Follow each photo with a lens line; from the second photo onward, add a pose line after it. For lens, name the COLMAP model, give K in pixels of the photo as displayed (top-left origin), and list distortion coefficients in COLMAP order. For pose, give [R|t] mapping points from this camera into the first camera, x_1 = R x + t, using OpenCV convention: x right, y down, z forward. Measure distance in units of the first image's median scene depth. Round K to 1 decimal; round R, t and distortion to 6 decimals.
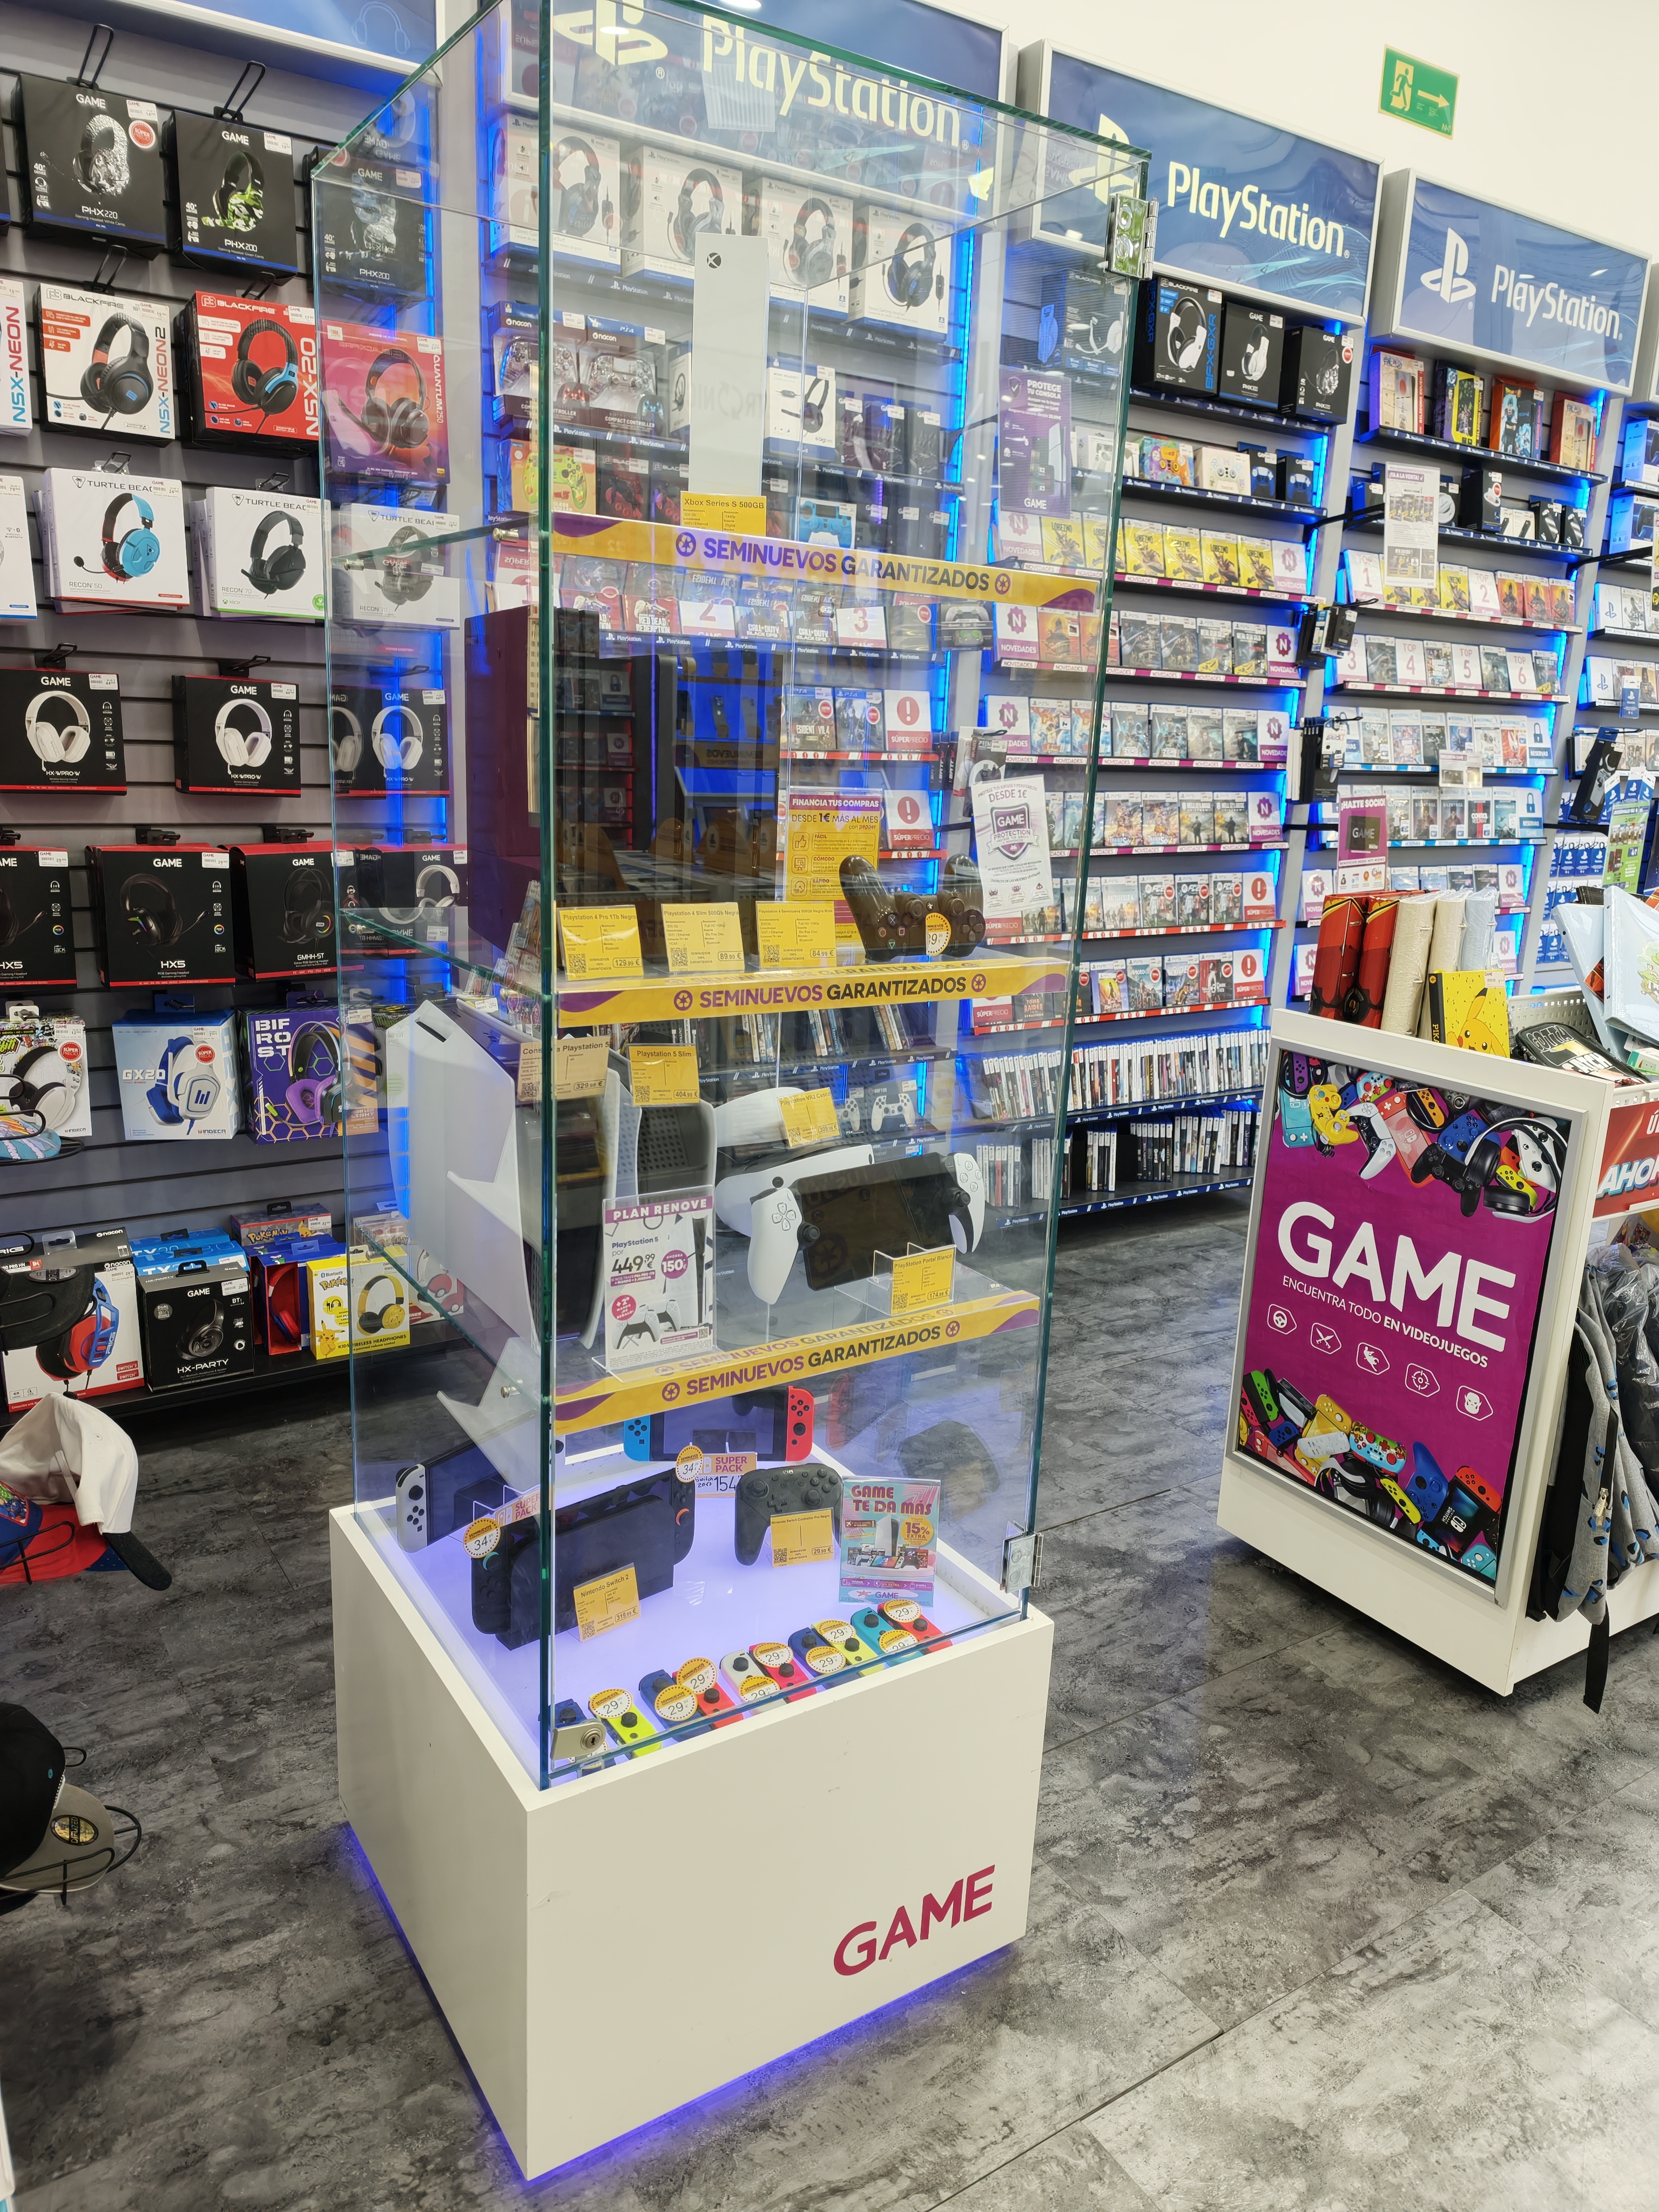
lens RADIAL K [[1537.5, 0, 829.7], [0, 1537.5, 1111.2], [0, 0, 1]] dist [0.028754, -0.041522]
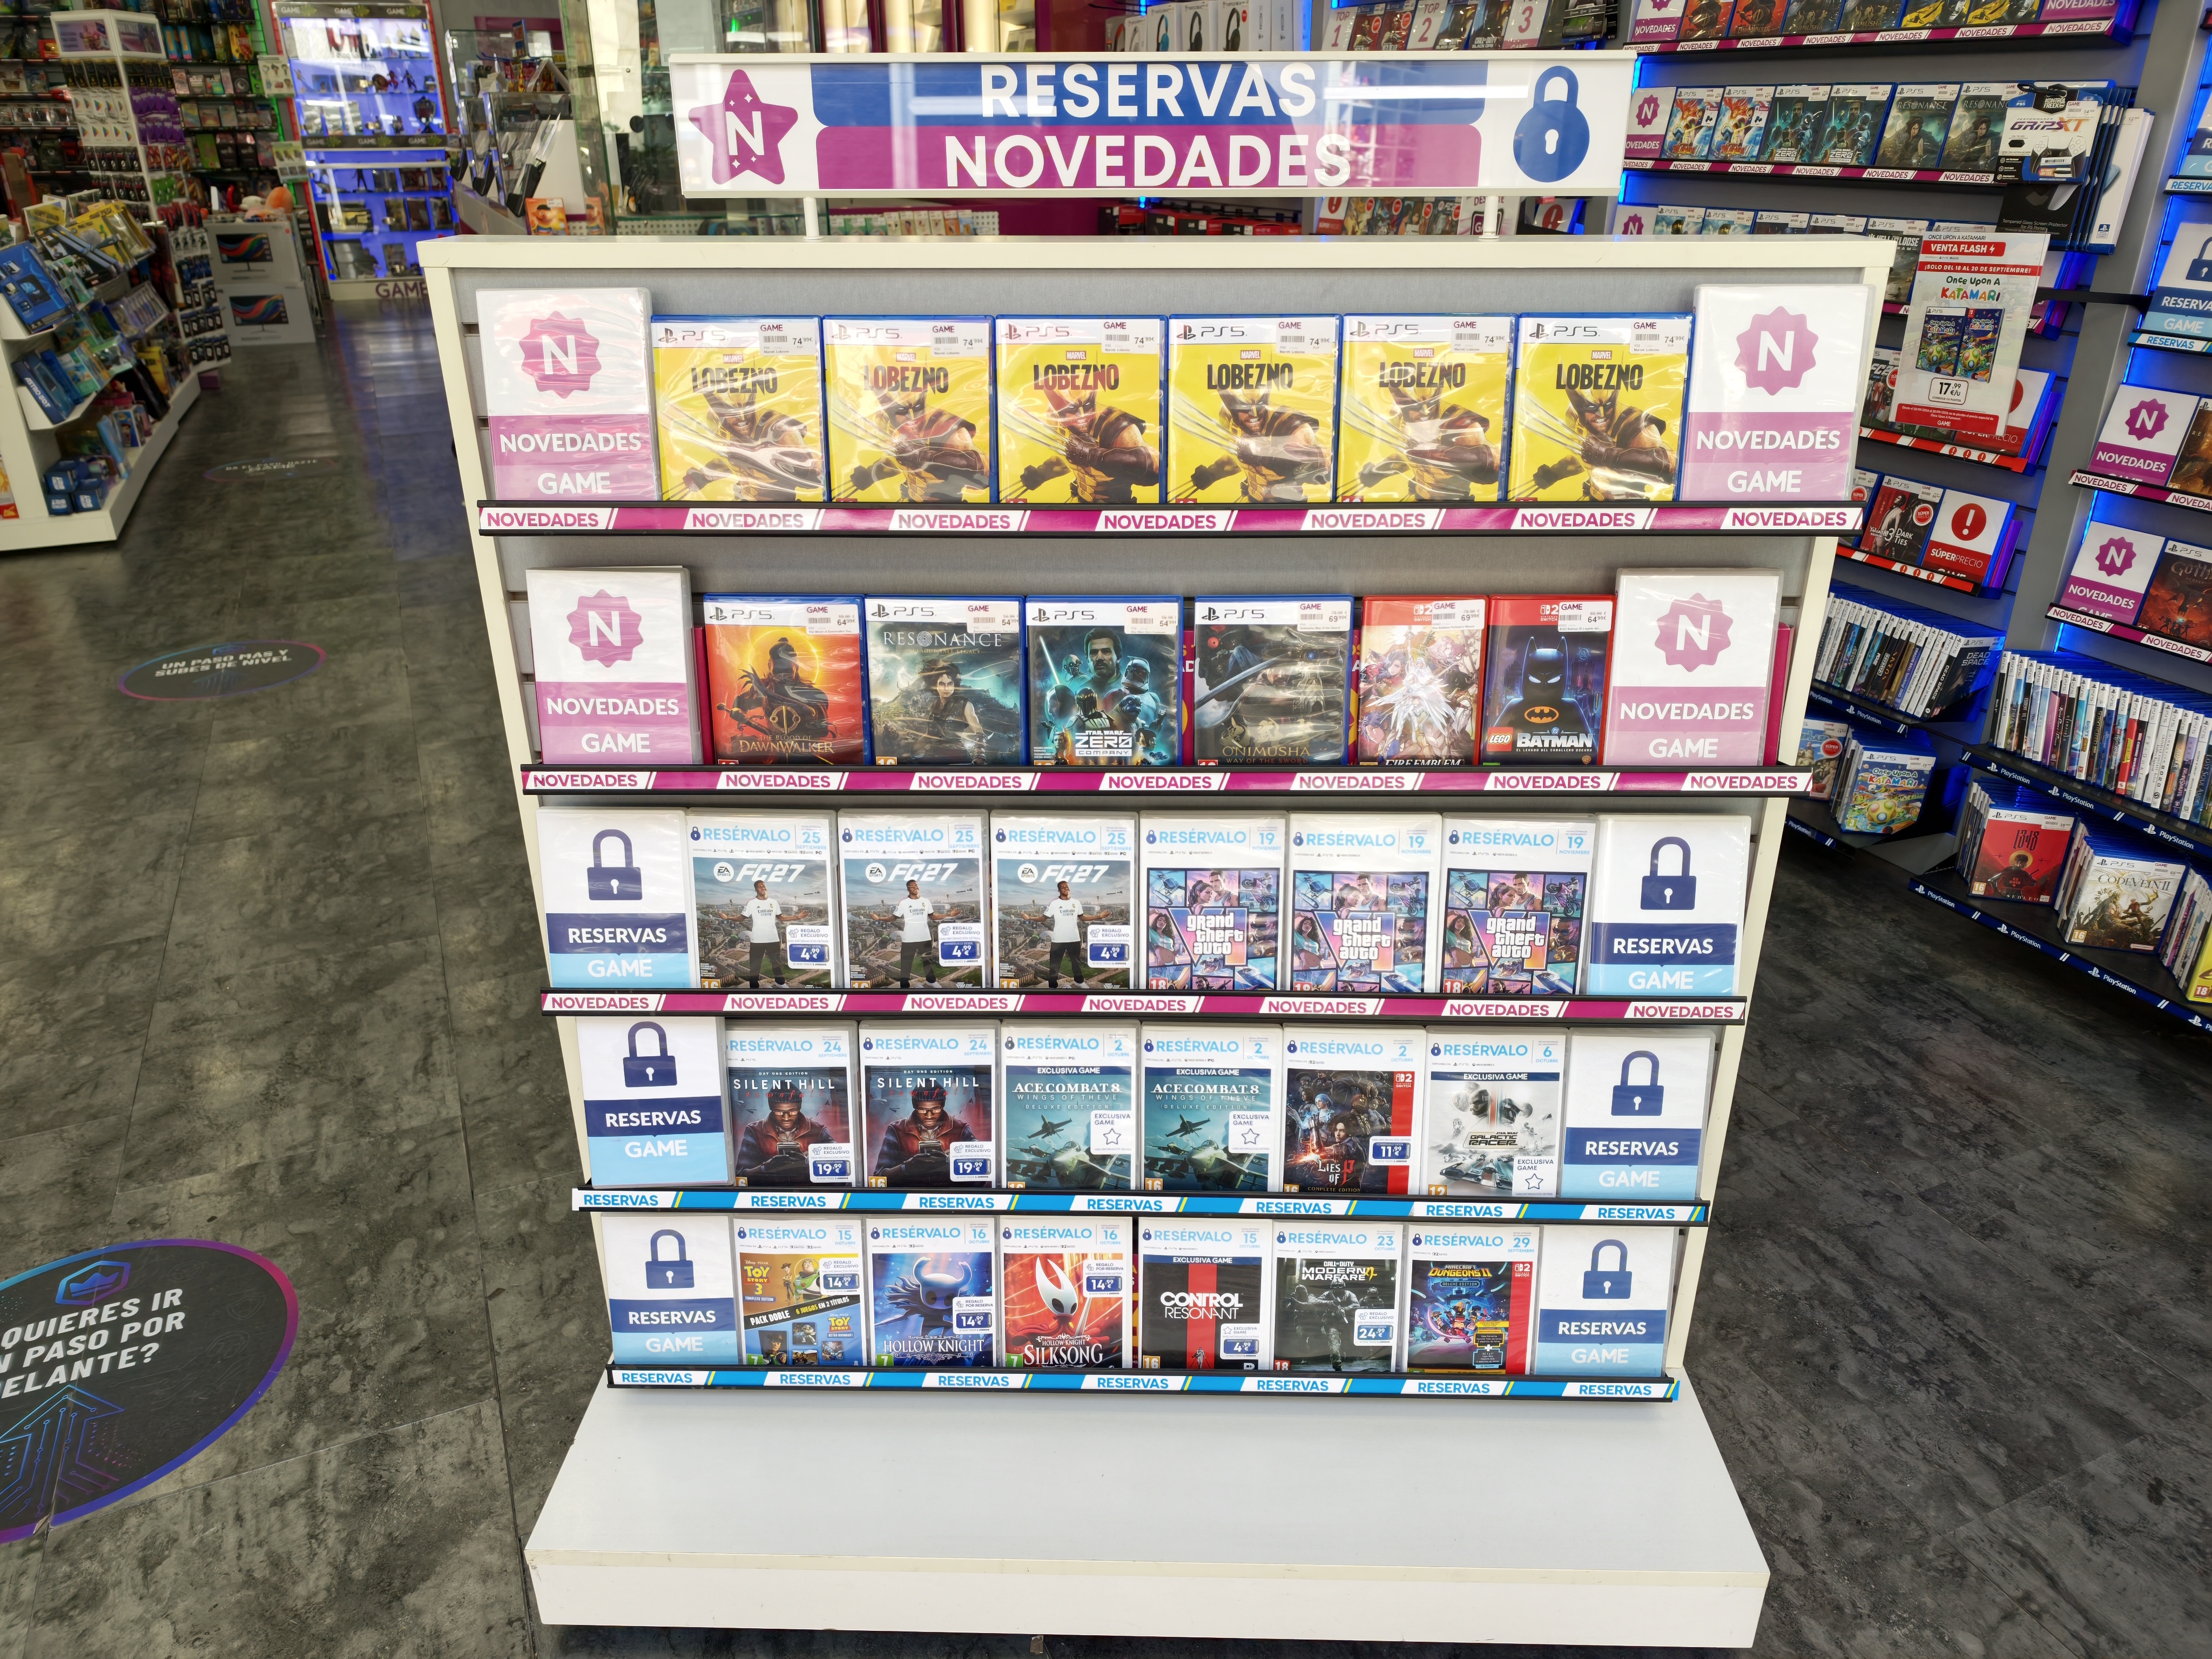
lens RADIAL K [[1537.5, 0, 1116.5], [0, 1537.5, 790.2], [0, 0, 1]] dist [0.028754, -0.041522]
pose [[-0.152181, 0.353694, -0.922899, 0.990699], [-0.255466, 0.887966, 0.382431, -0.157542], [0.954766, 0.293968, -0.044775, 0.782780]]
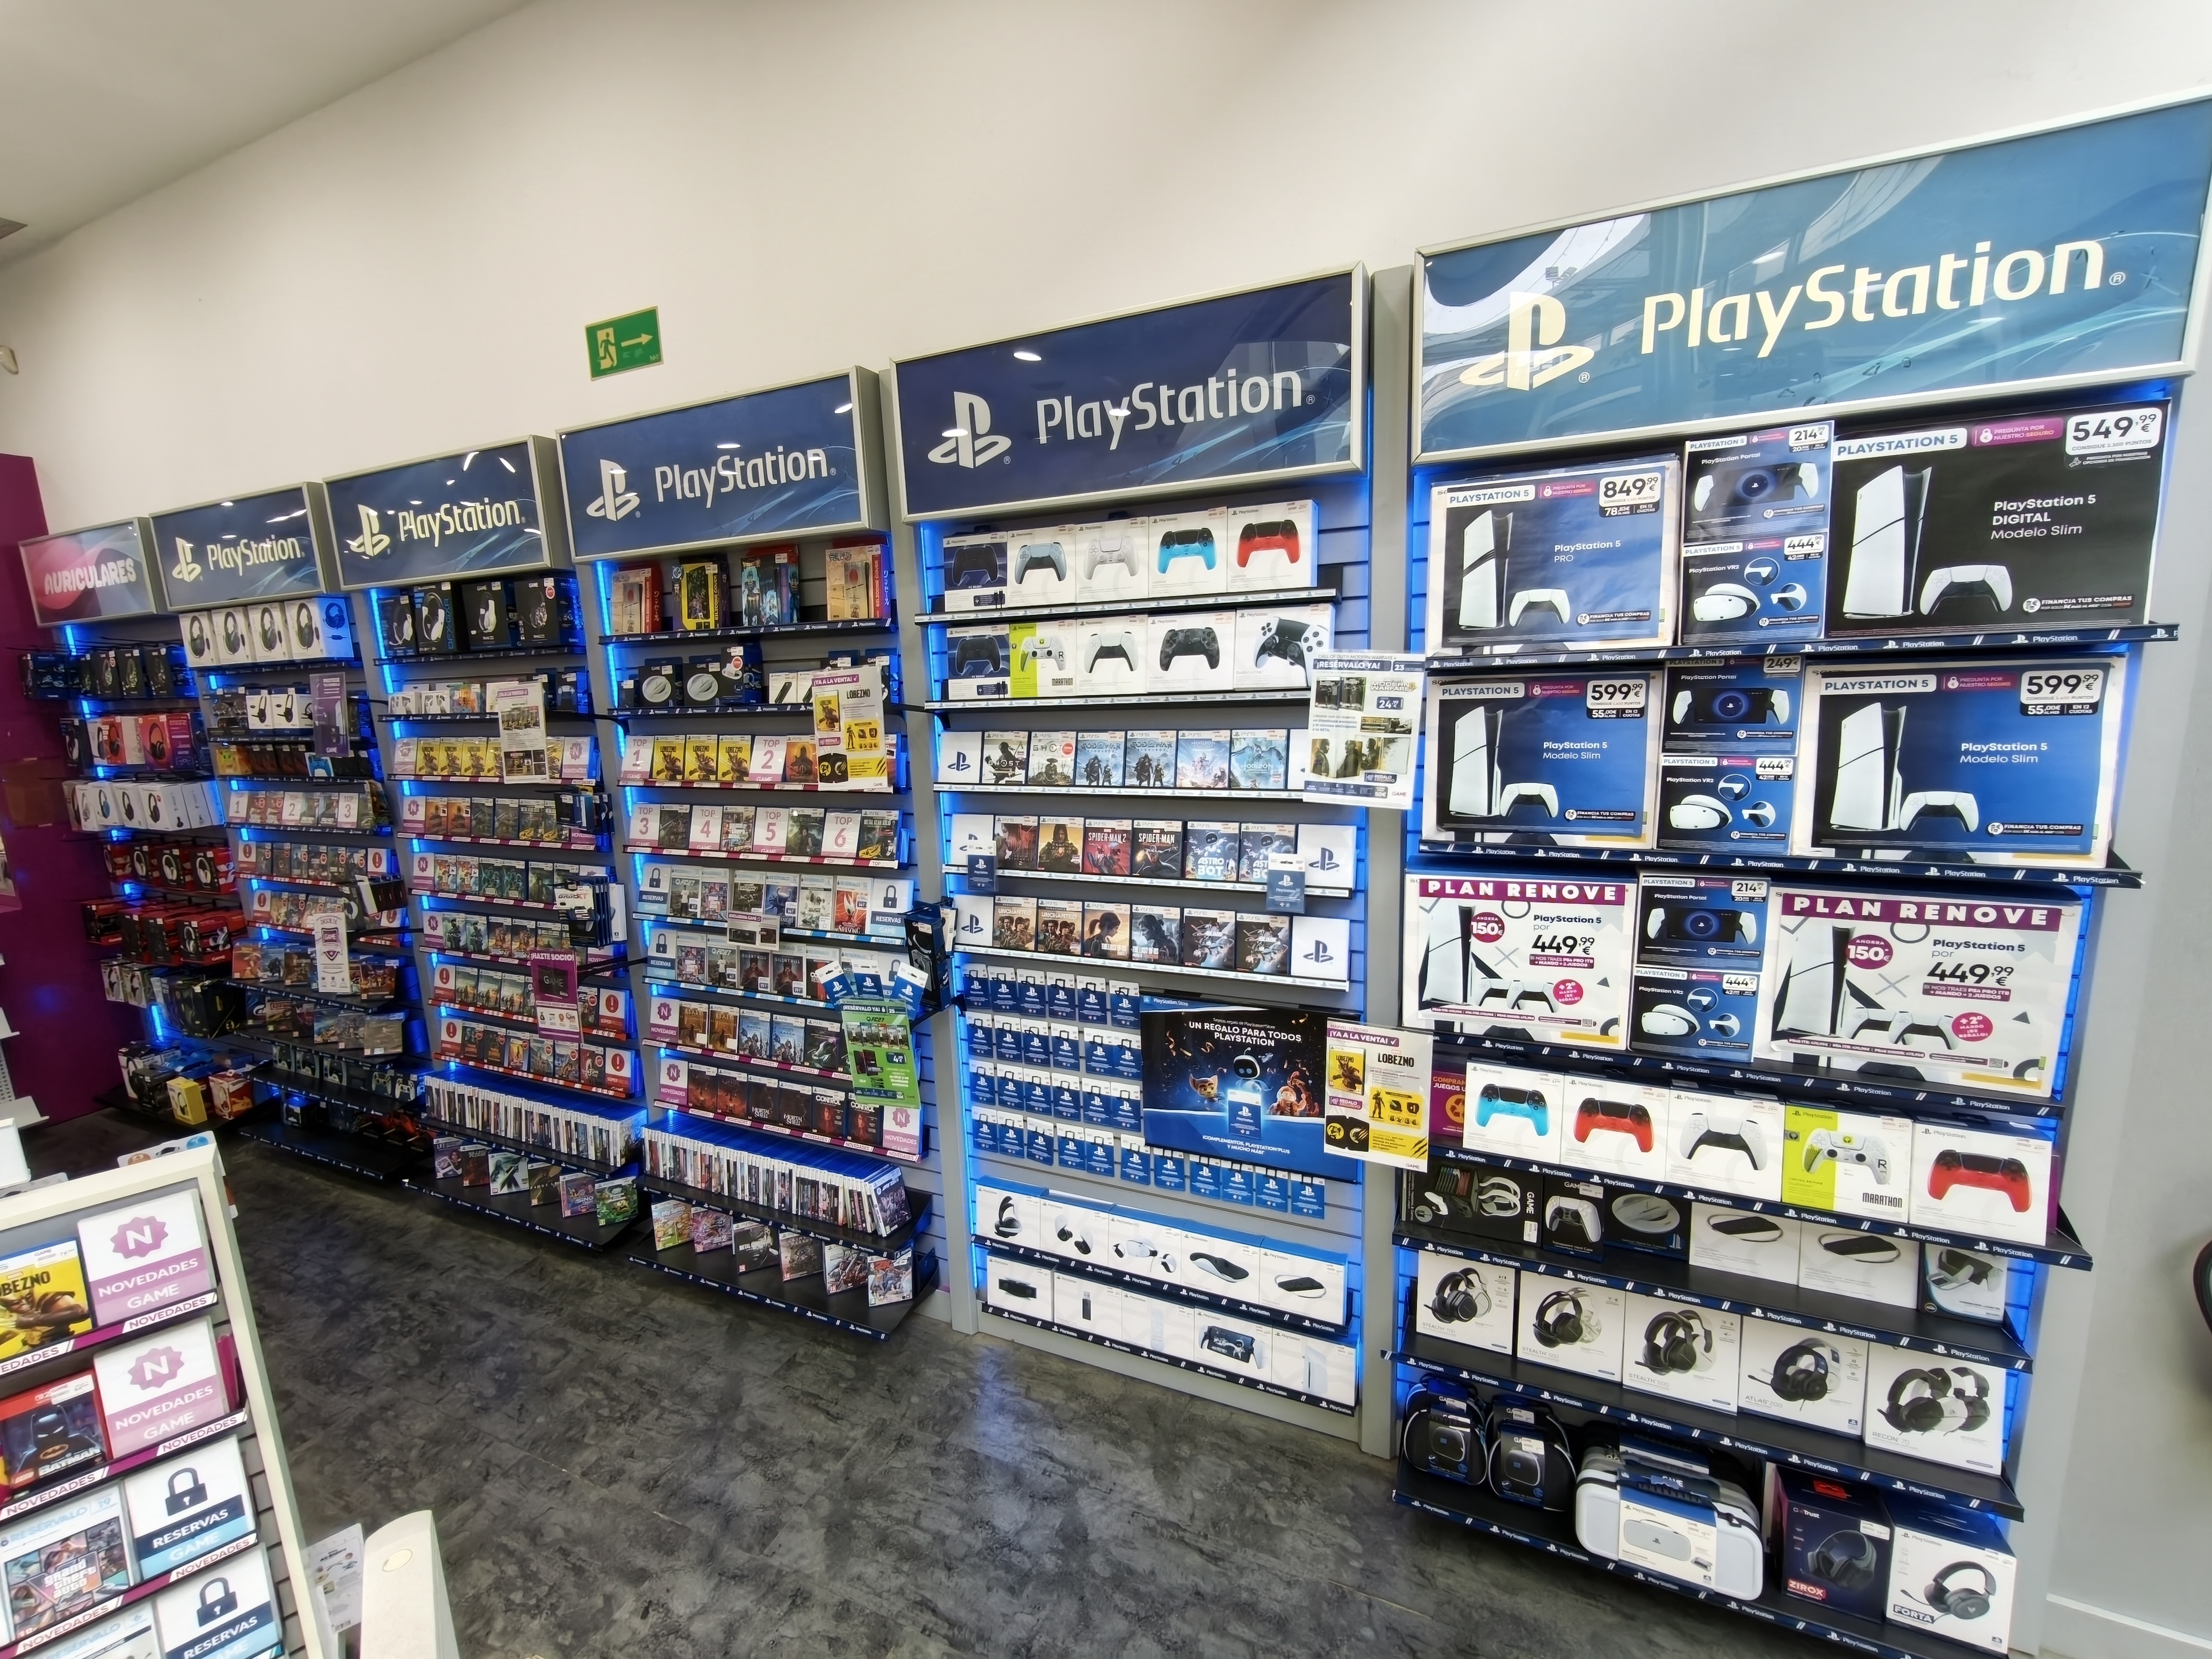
lens RADIAL K [[933.5, 0, 1114.6], [0, 933.5, 828.7], [0, 0, 1]] dist [-0.004986, 0.001397]
pose [[0.538299, 0.085326, -0.838423, 1.162768], [-0.149265, 0.988786, 0.004794, -0.363423], [0.829430, 0.122566, 0.544998, 0.959775]]
